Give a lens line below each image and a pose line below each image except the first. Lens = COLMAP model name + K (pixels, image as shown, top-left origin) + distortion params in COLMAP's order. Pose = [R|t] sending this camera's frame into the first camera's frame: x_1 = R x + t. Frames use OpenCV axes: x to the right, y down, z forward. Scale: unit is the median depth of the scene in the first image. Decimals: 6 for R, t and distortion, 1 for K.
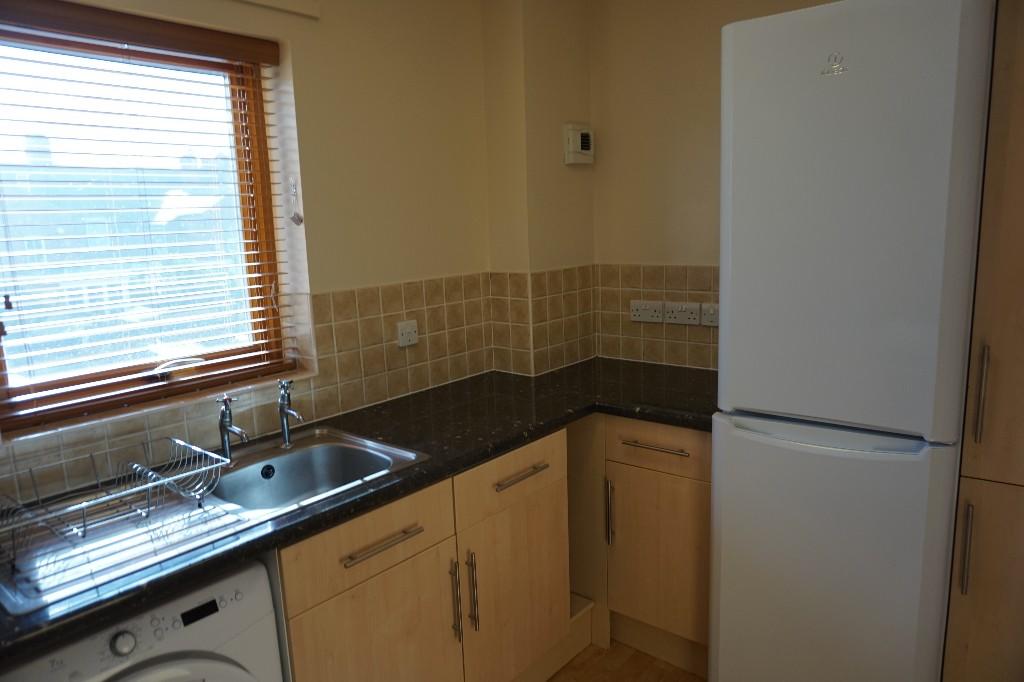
lens RADIAL K [[705.1, 0, 512.8], [0, 705.1, 343.6], [0, 0, 1]] dist [-0.007606, 0.000550]
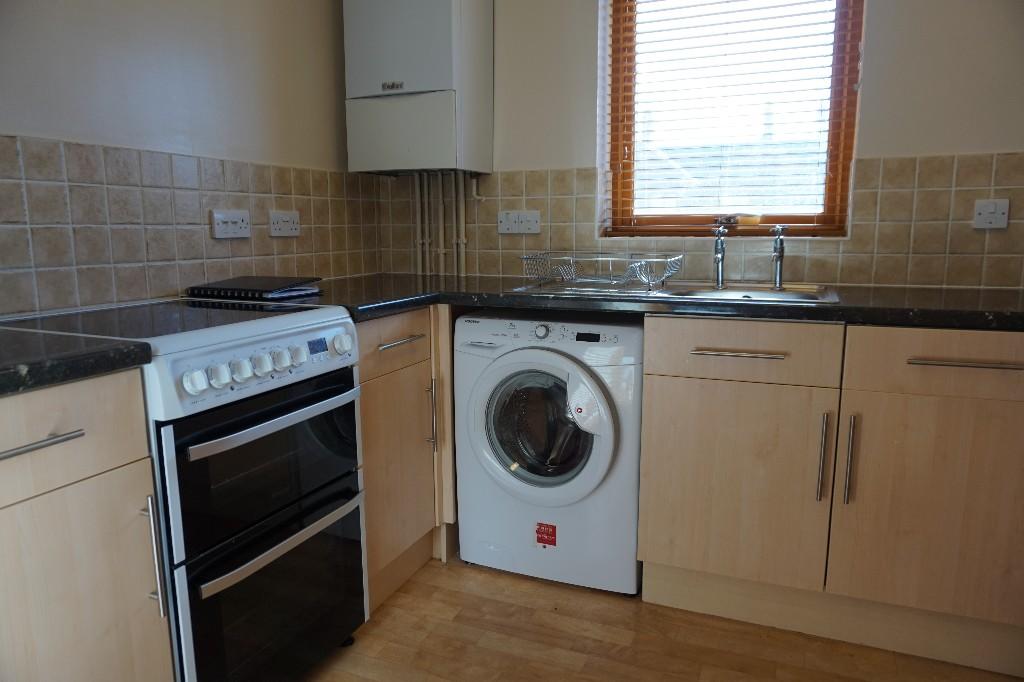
lens RADIAL K [[705.1, 0, 513.1], [0, 705.1, 340.8], [0, 0, 1]] dist [-0.007606, 0.000550]
pose [[0.278012, 0.181784, -0.943220, 0.552579], [-0.178149, 0.974653, 0.135333, 0.130624], [0.943913, 0.130409, 0.303350, 0.241997]]
